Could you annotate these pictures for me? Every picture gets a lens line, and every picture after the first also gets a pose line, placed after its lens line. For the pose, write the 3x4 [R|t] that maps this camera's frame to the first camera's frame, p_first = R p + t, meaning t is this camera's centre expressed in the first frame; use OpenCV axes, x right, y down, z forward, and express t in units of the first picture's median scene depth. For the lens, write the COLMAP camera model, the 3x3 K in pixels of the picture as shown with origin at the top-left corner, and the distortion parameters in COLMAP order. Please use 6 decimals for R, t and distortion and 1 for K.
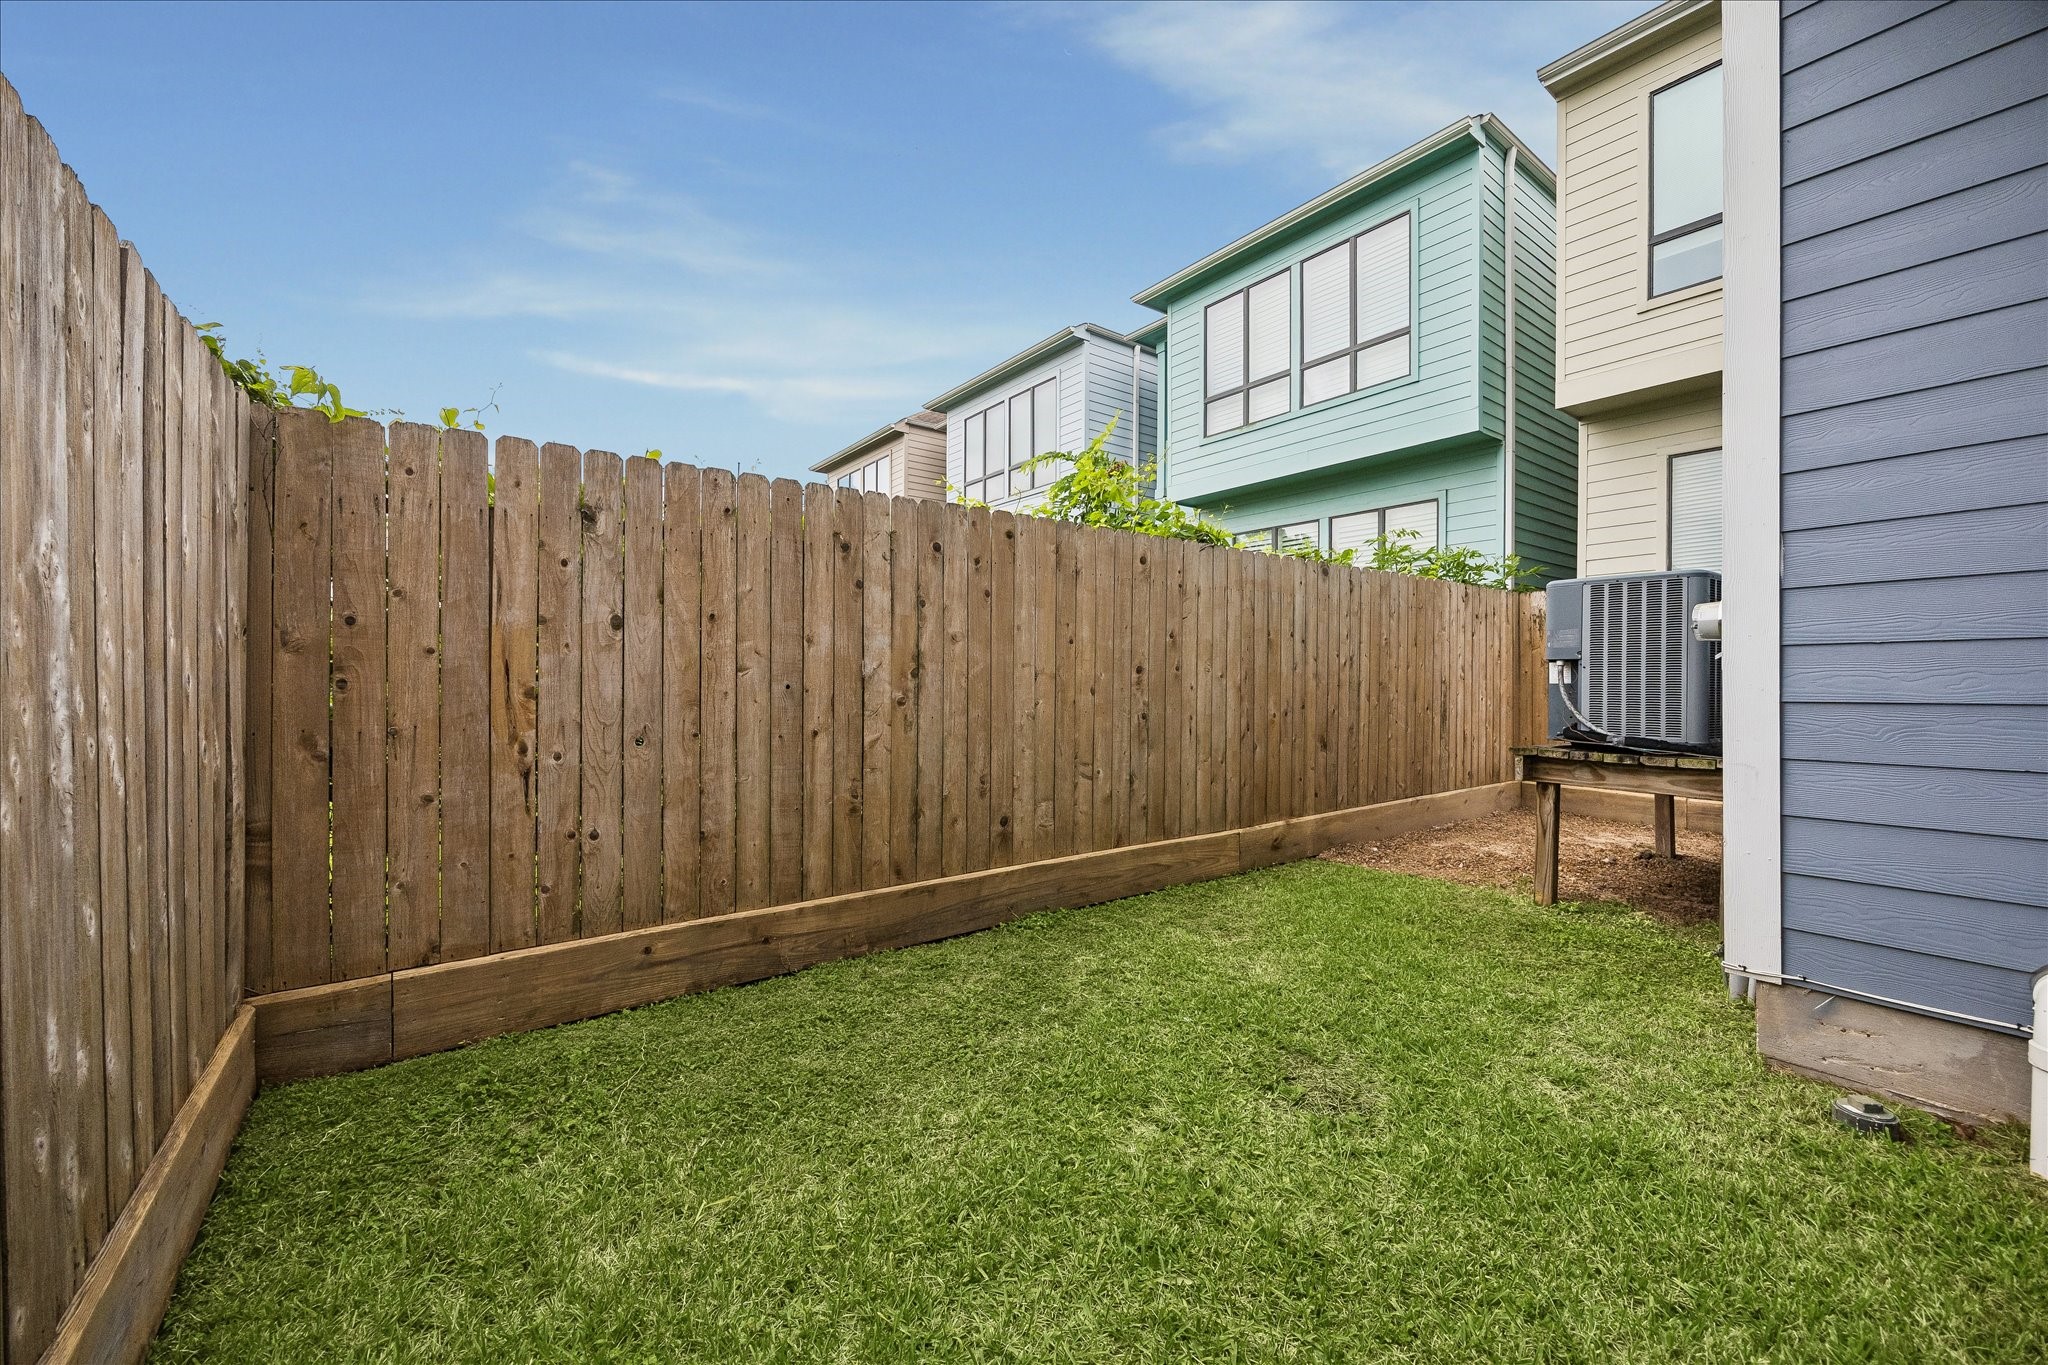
lens RADIAL K [[793.9, 0, 1029.4], [0, 793.9, 674.7], [0, 0, 1]] dist [0.000260, 0.000182]
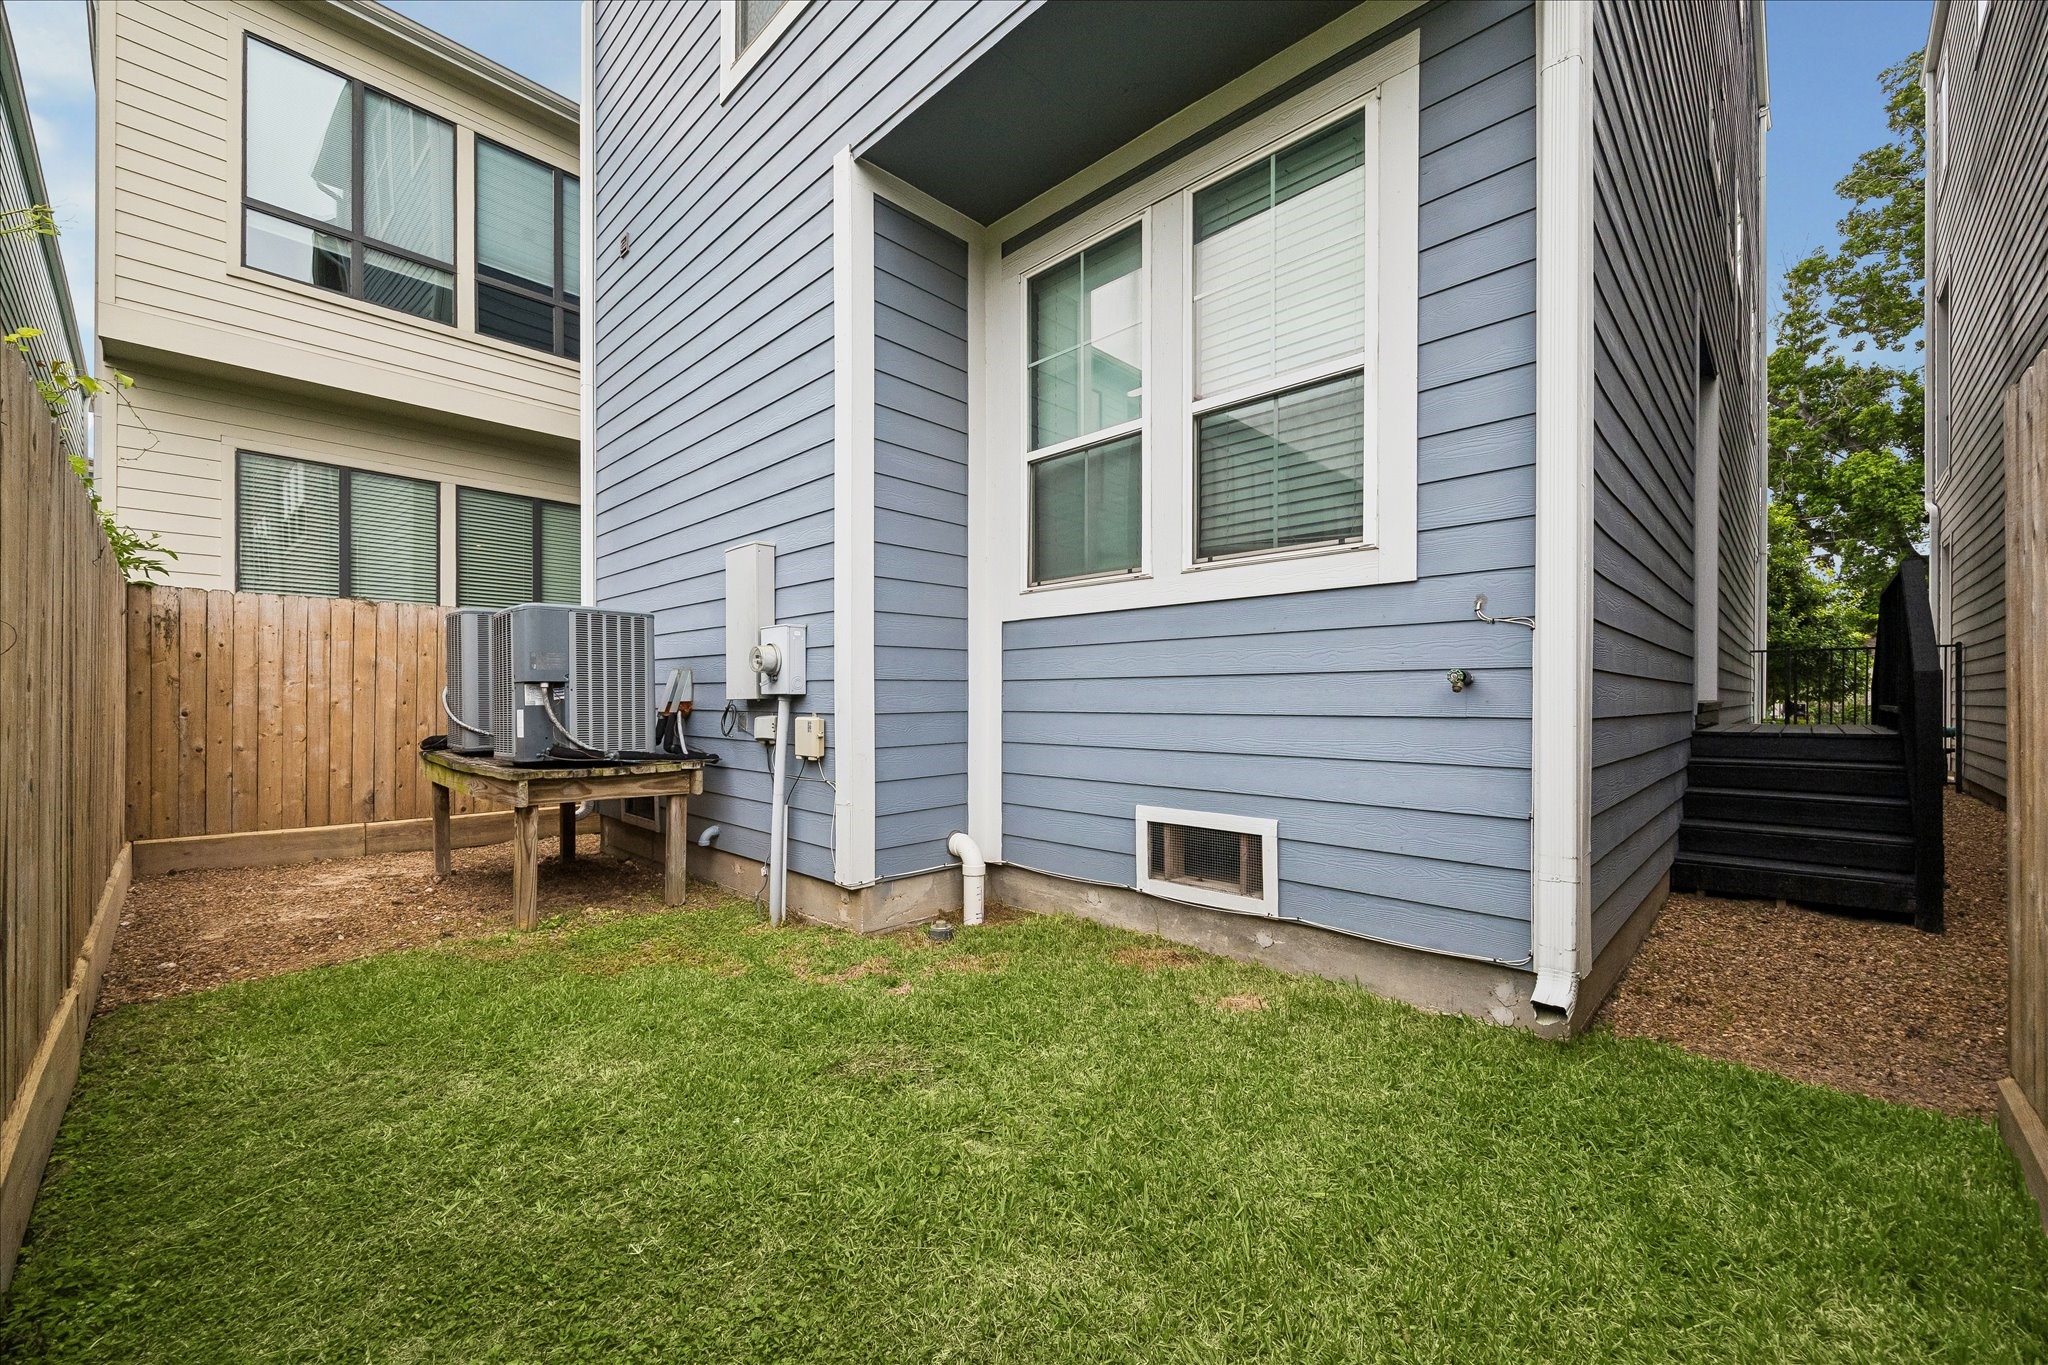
lens RADIAL K [[793.9, 0, 1031.7], [0, 793.9, 693.9], [0, 0, 1]] dist [0.000260, 0.000182]
pose [[-0.158789, 0.001249, 0.987312, -0.469988], [-0.002560, 0.999995, -0.001677, -0.004128], [-0.987309, -0.002794, -0.158785, 0.594602]]
